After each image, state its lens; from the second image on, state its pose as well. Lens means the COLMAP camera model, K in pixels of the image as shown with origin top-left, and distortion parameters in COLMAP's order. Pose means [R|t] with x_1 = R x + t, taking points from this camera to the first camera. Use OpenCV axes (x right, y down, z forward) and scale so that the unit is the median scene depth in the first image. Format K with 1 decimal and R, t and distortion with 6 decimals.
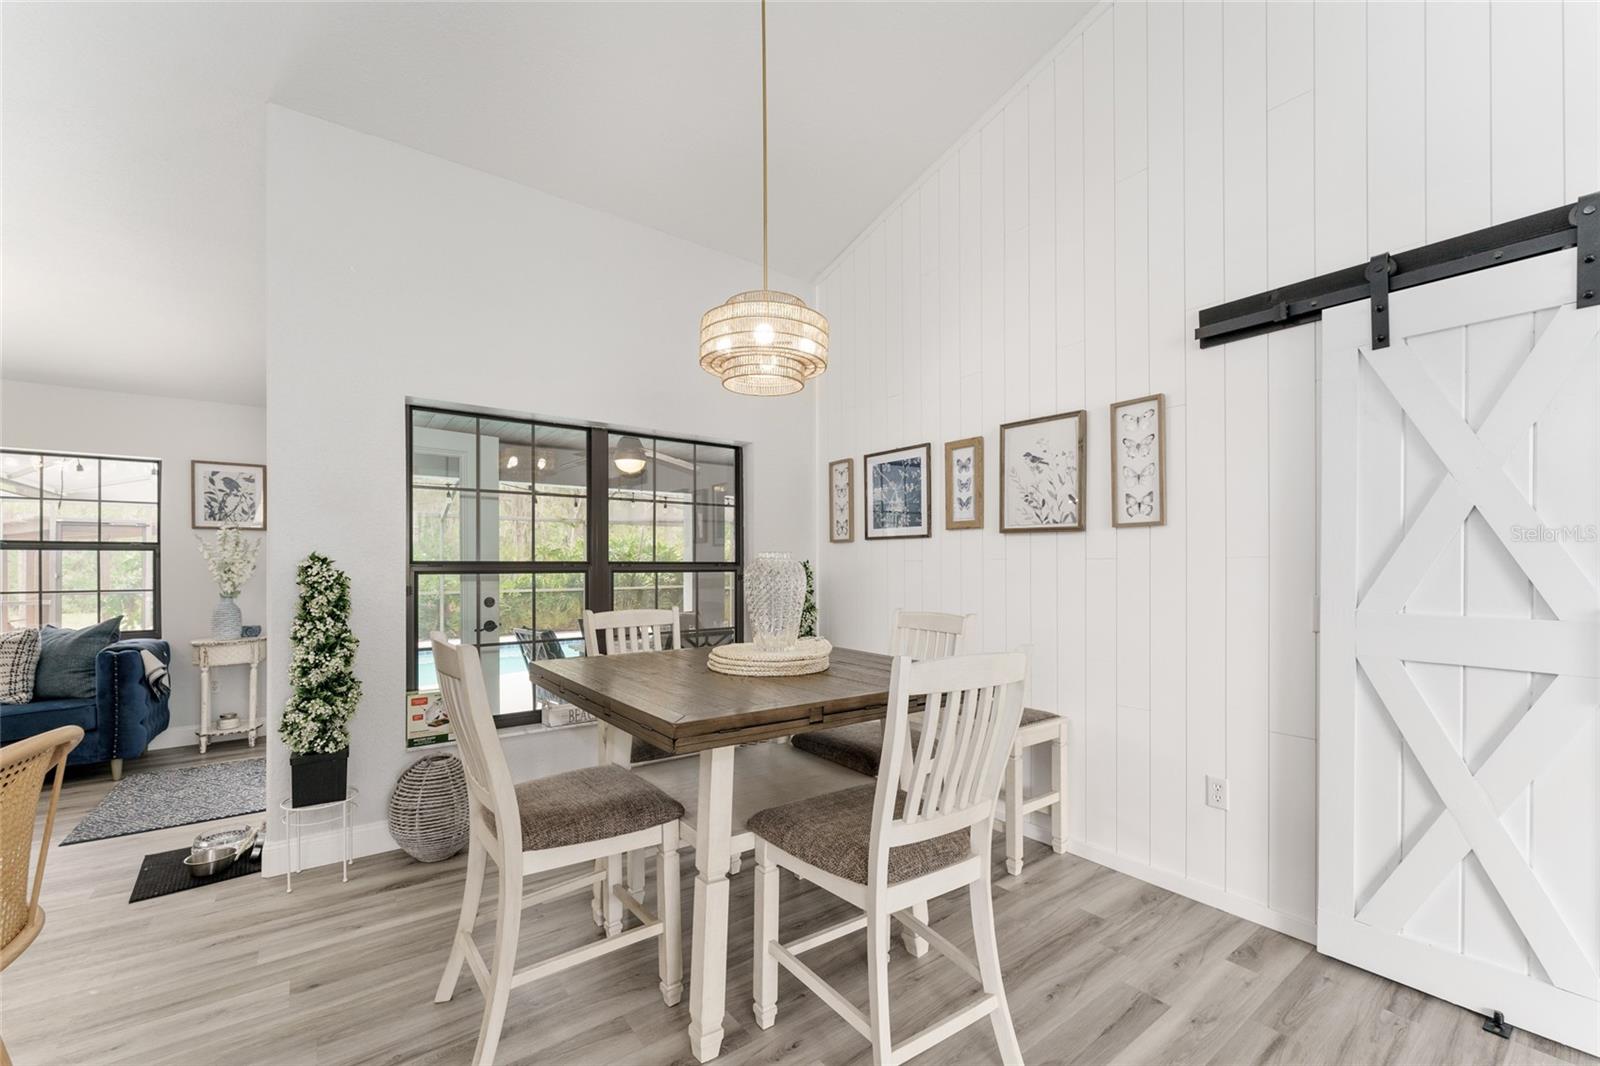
lens RADIAL K [[640.7, 0, 789.6], [0, 640.7, 567.8], [0, 0, 1]] dist [0.000494, 0.000390]
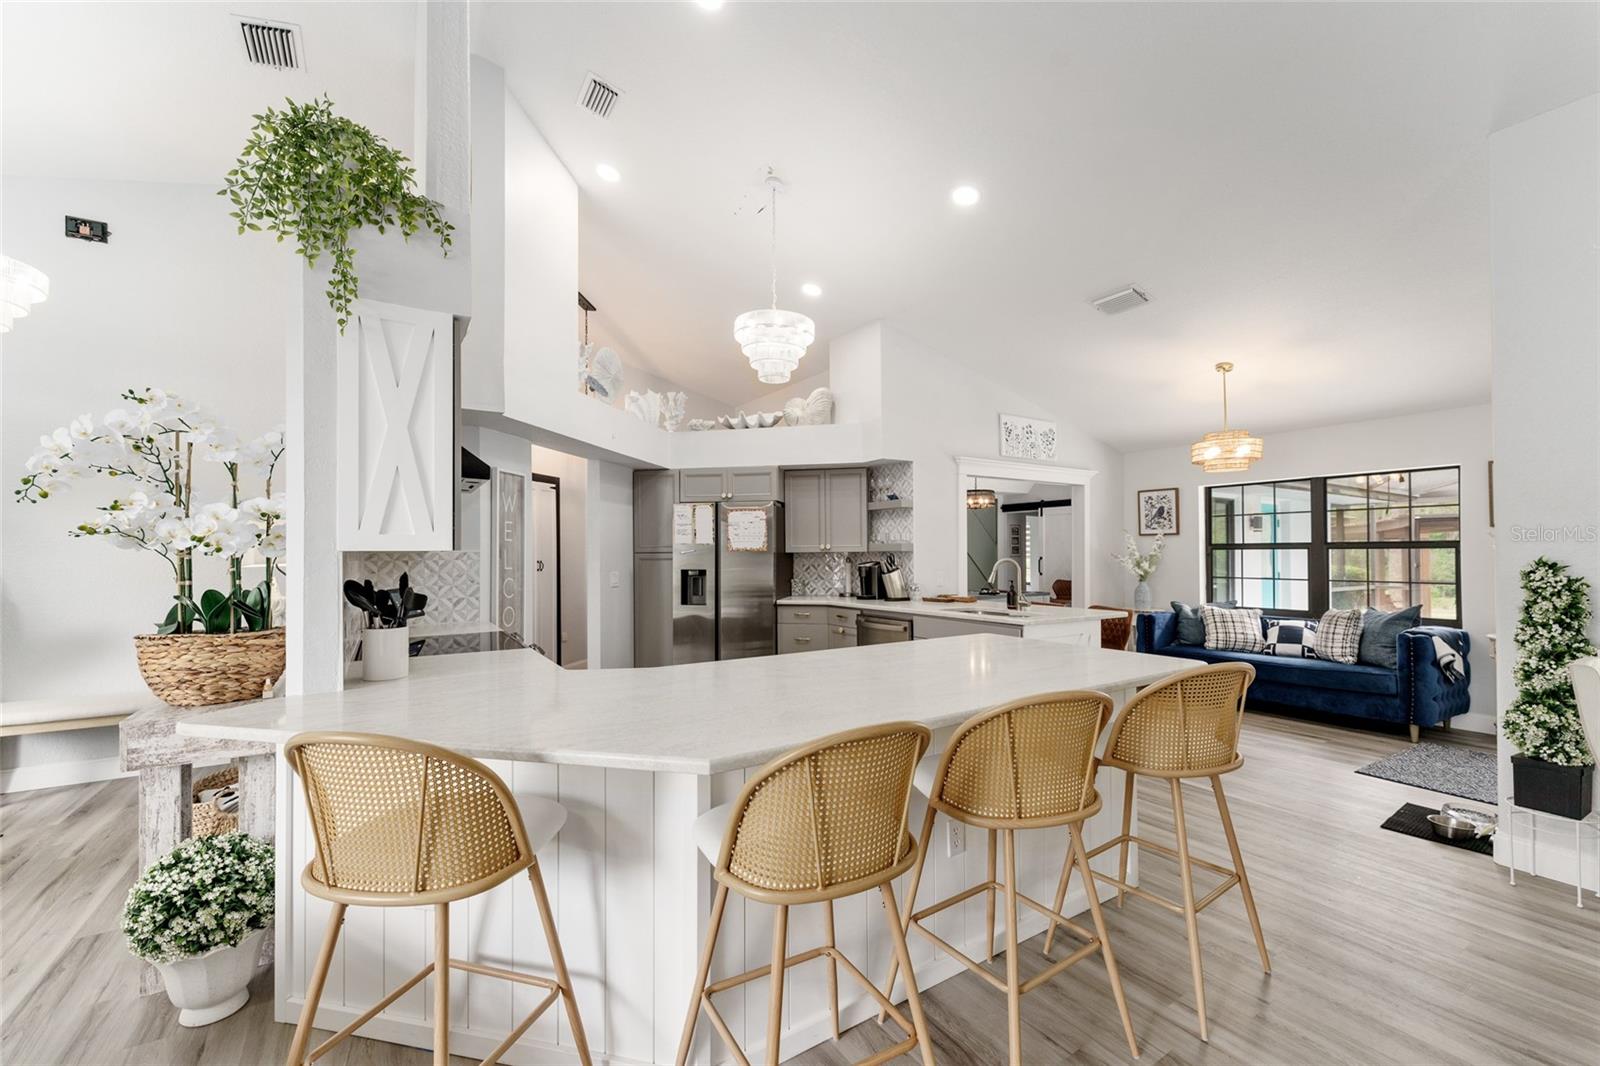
lens RADIAL K [[640.7, 0, 800.0], [0, 640.7, 542.3], [0, 0, 1]] dist [0.000494, 0.000390]
pose [[-0.077179, -0.016133, -0.996887, 0.319864], [-0.001675, 0.999870, -0.016051, -0.027721], [0.997016, 0.000431, -0.077196, -0.064110]]
